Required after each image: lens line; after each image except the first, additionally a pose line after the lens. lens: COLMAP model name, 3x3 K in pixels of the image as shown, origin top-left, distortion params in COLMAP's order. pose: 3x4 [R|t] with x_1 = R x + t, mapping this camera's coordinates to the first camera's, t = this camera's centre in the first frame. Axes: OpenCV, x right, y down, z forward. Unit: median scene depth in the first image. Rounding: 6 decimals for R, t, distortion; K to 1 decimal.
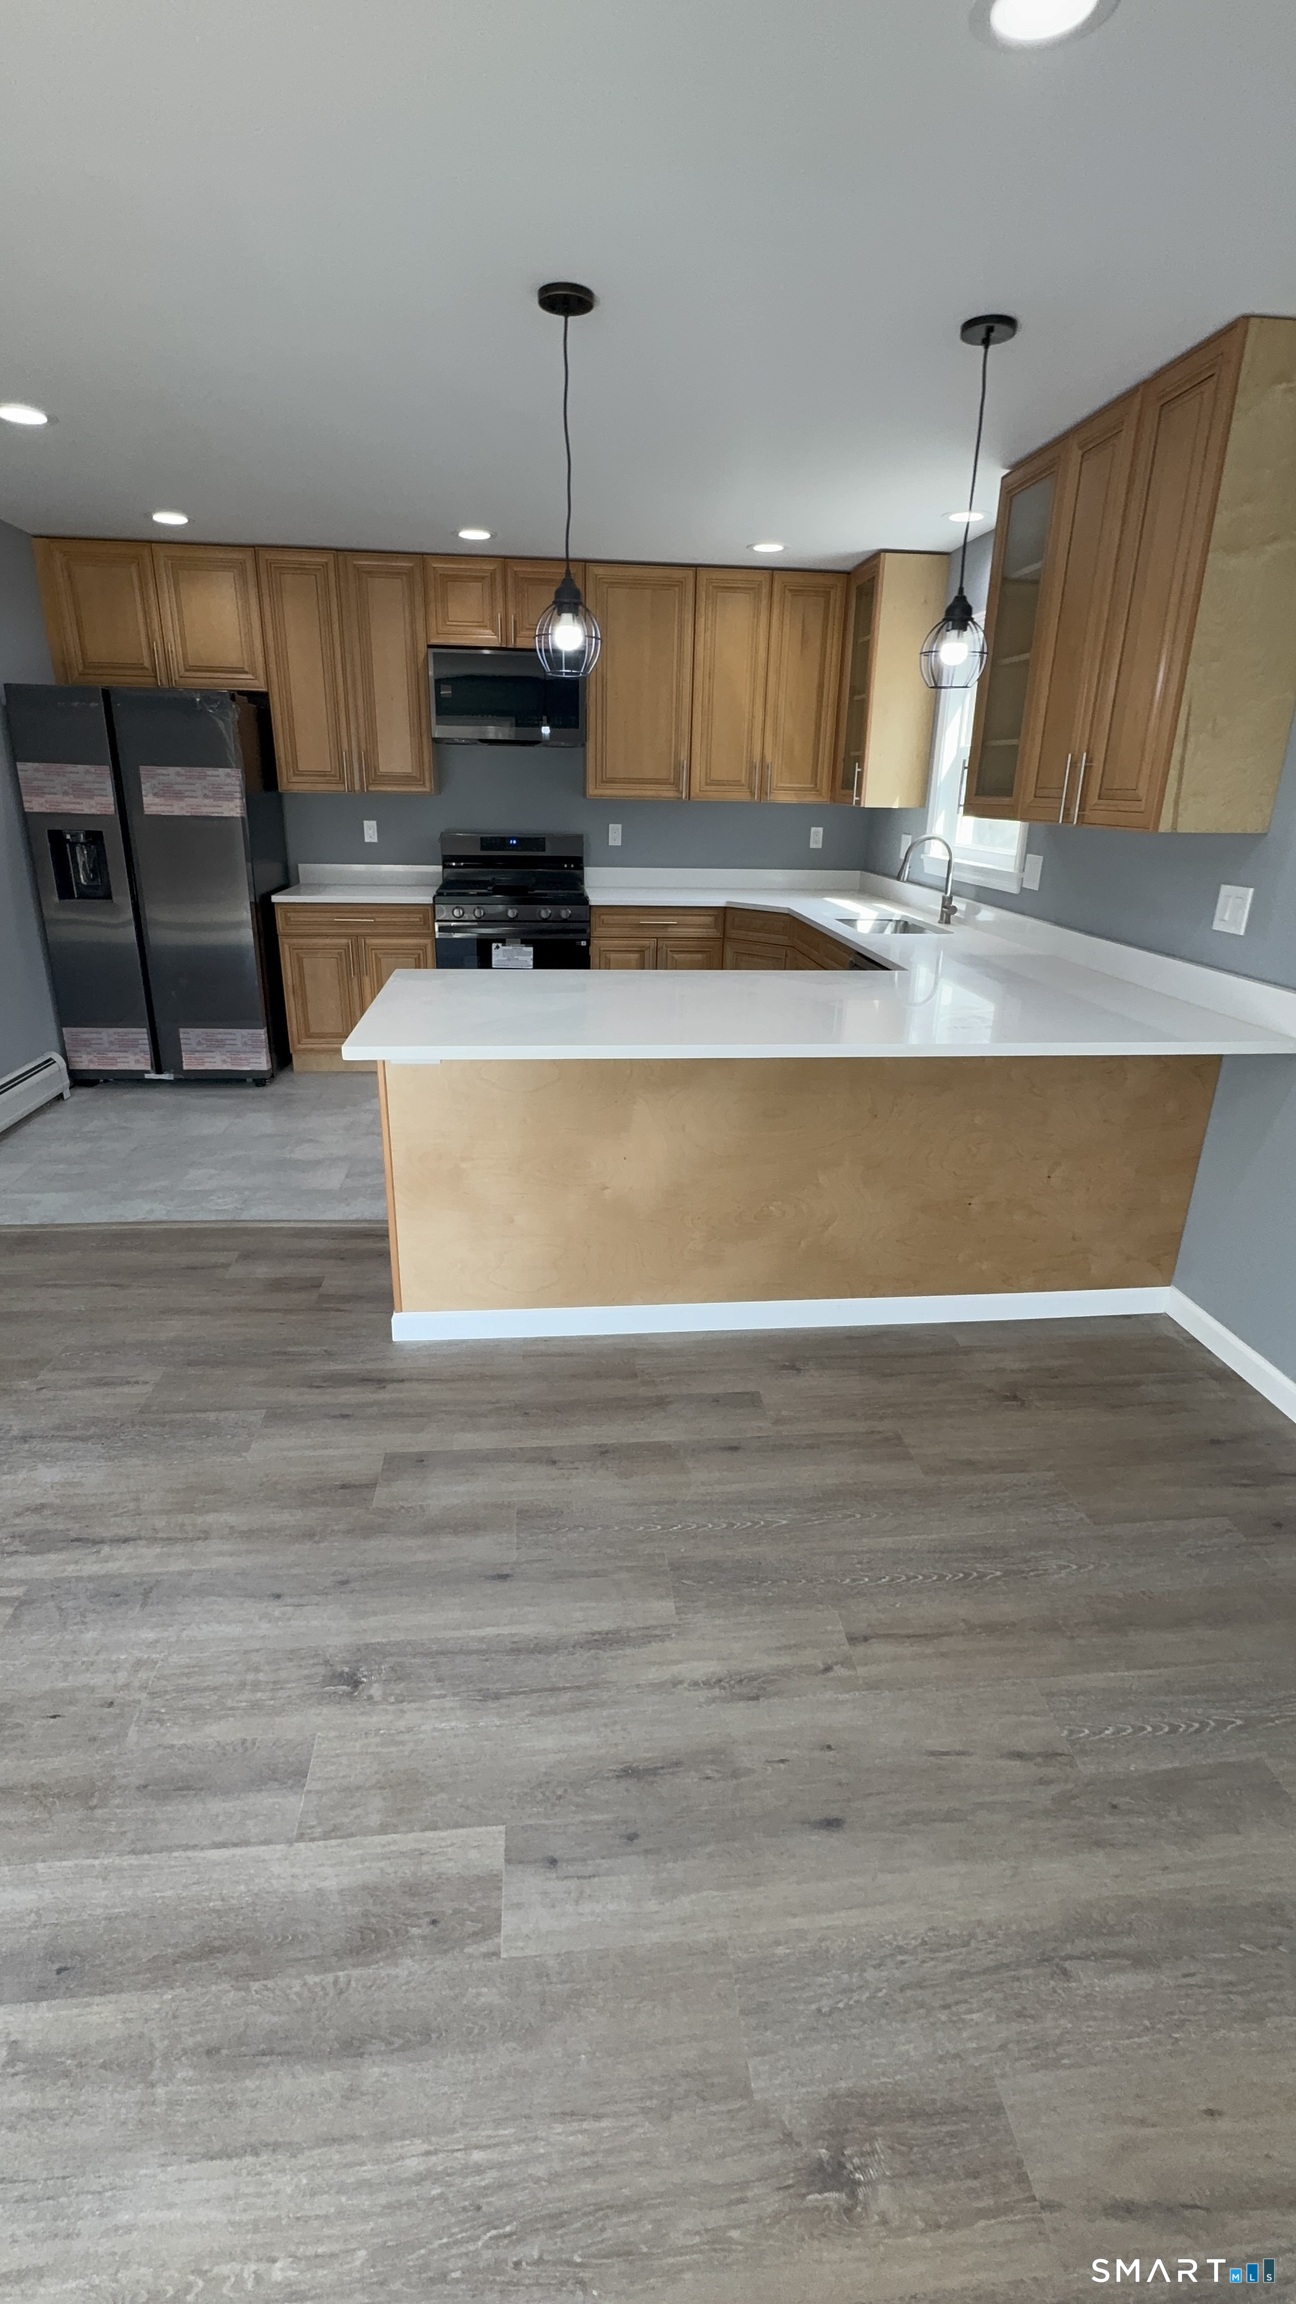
lens RADIAL K [[1009.6, 0, 645.5], [0, 1009.6, 1145.8], [0, 0, 1]] dist [-0.004234, 0.000501]
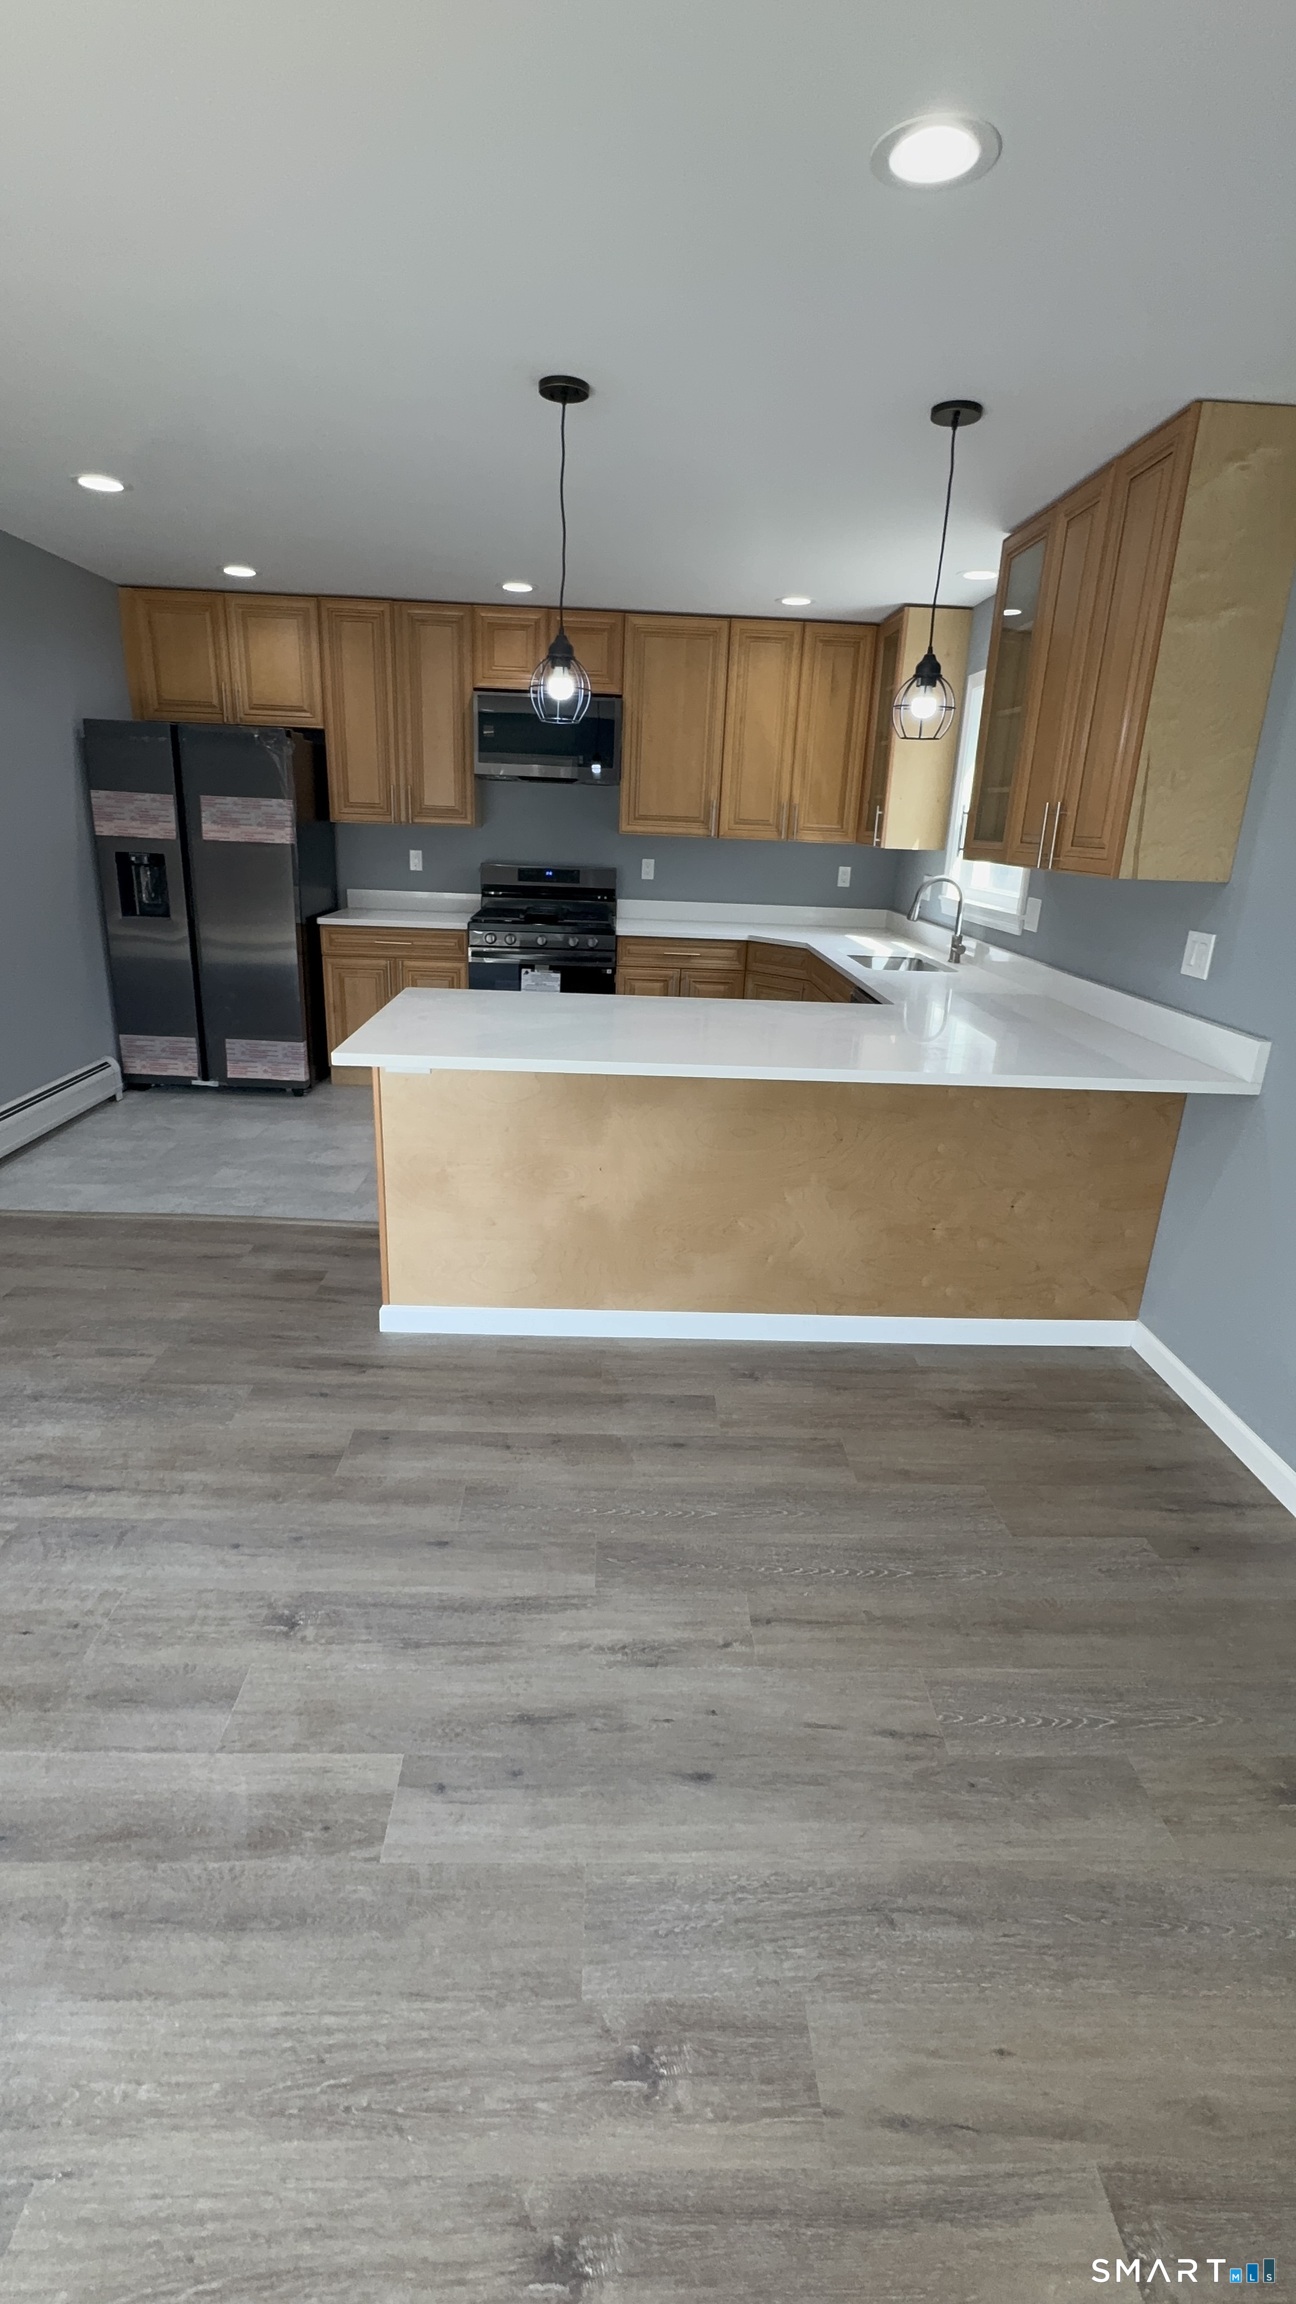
lens RADIAL K [[1009.6, 0, 645.5], [0, 1009.6, 1146.0], [0, 0, 1]] dist [-0.004234, 0.000501]
pose [[0.997160, 0.041796, -0.062644, 0.092025], [-0.043779, 0.998572, -0.030629, 0.017789], [0.061275, 0.033284, 0.997566, -0.058983]]
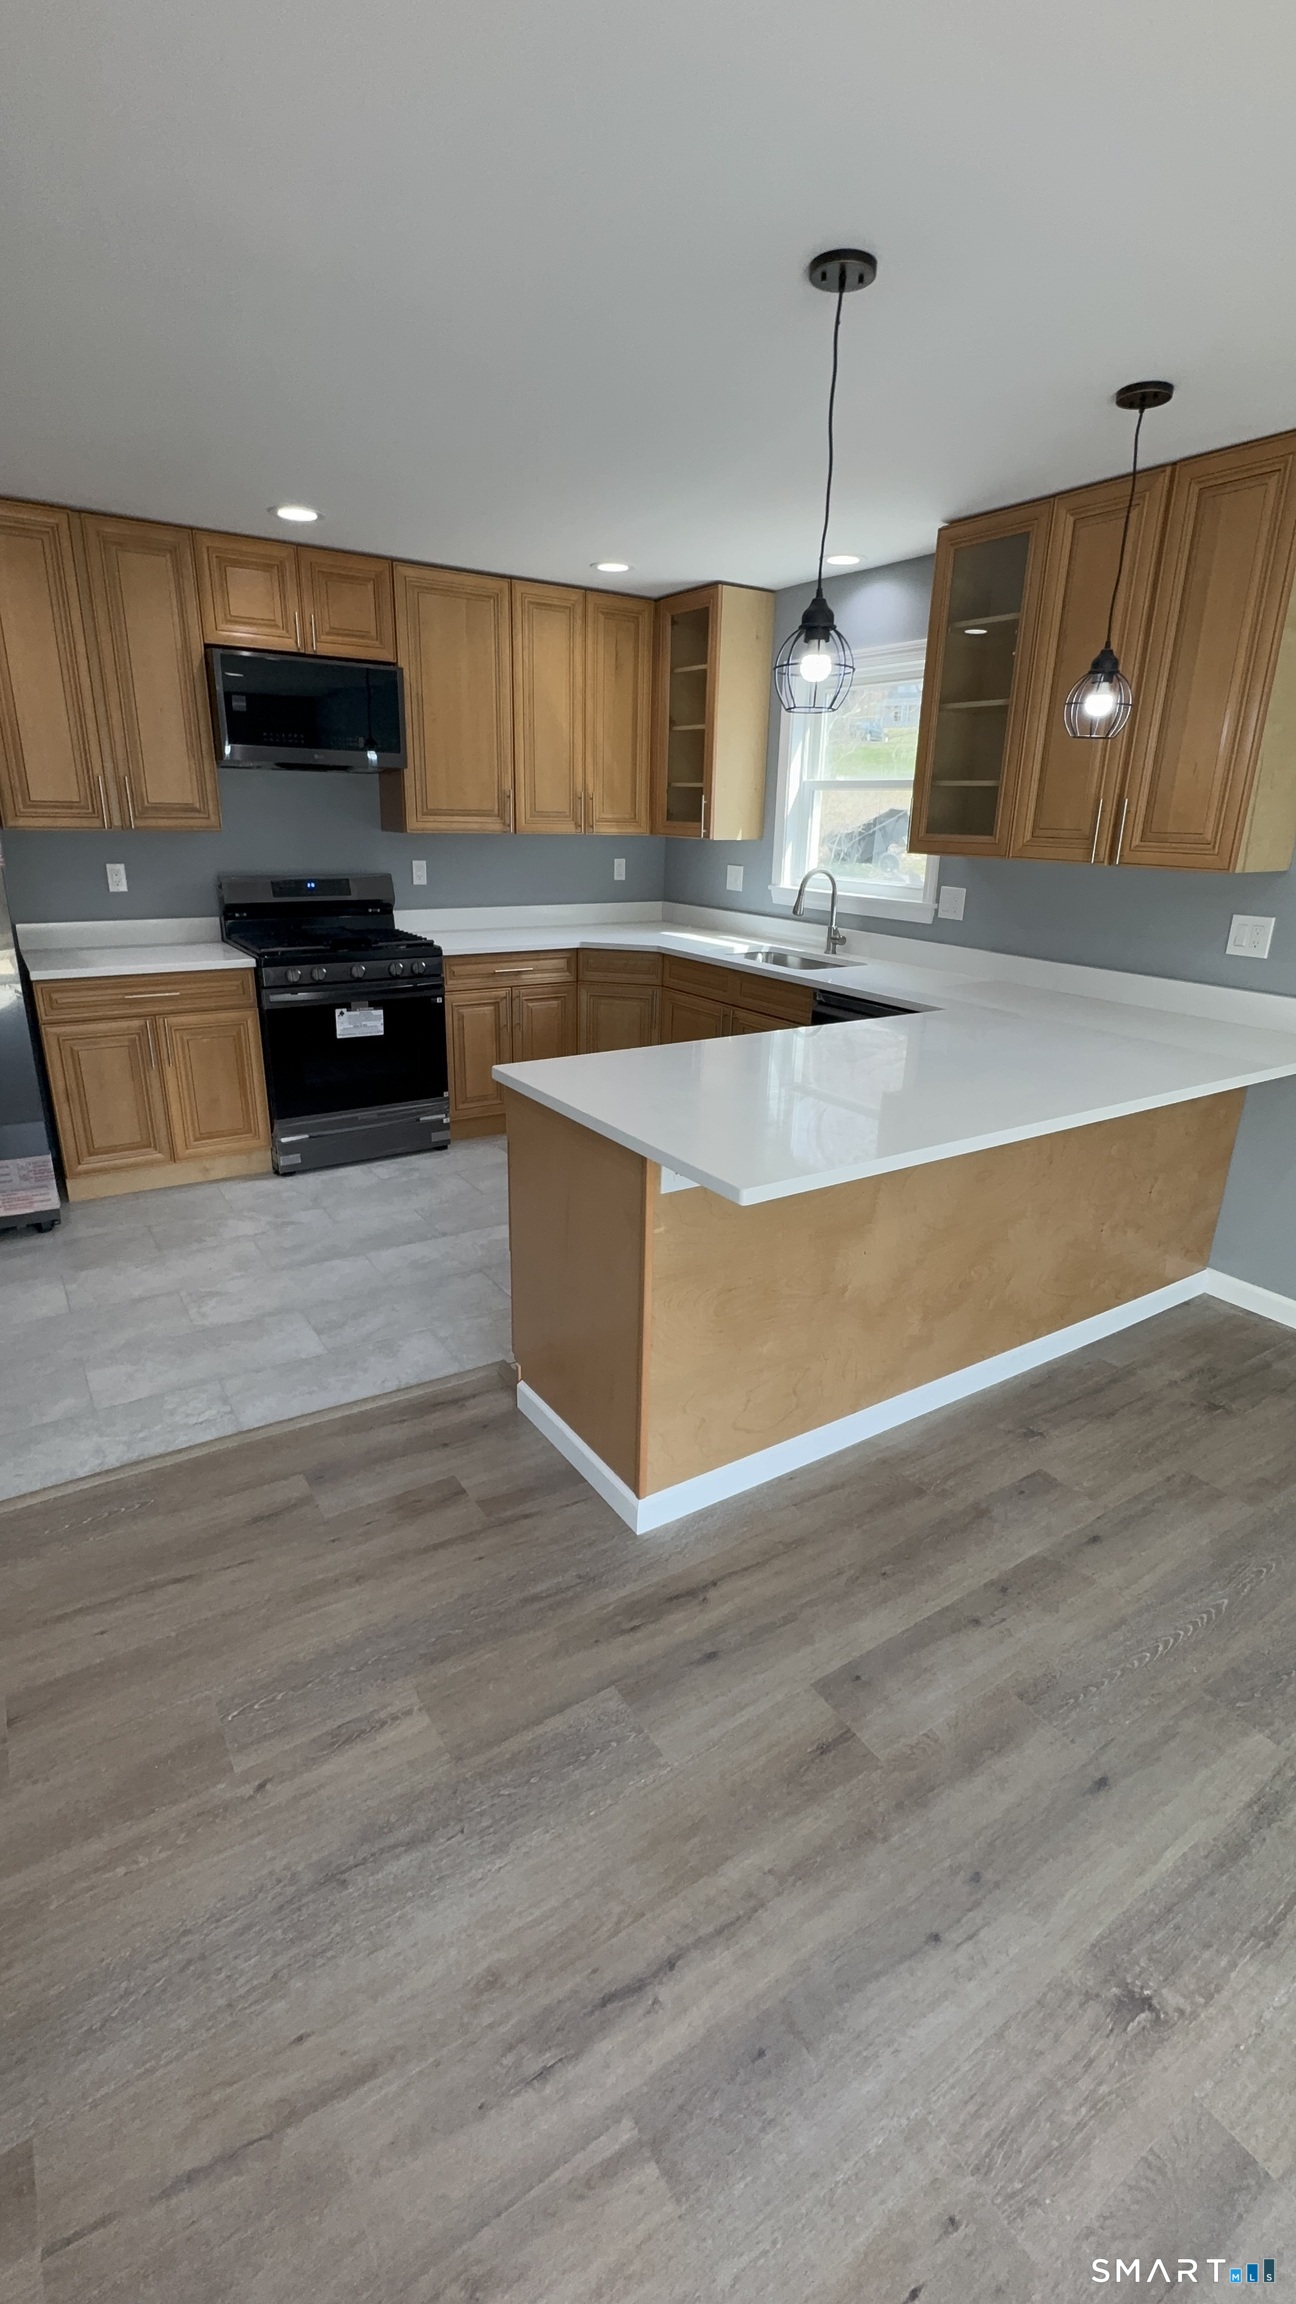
lens RADIAL K [[1009.6, 0, 647.3], [0, 1009.6, 1148.8], [0, 0, 1]] dist [-0.004234, 0.000501]
pose [[0.887984, -0.147148, 0.435698, -0.560513], [0.151917, 0.988100, 0.024093, -0.128084], [-0.434058, 0.044796, 0.899771, 0.279174]]
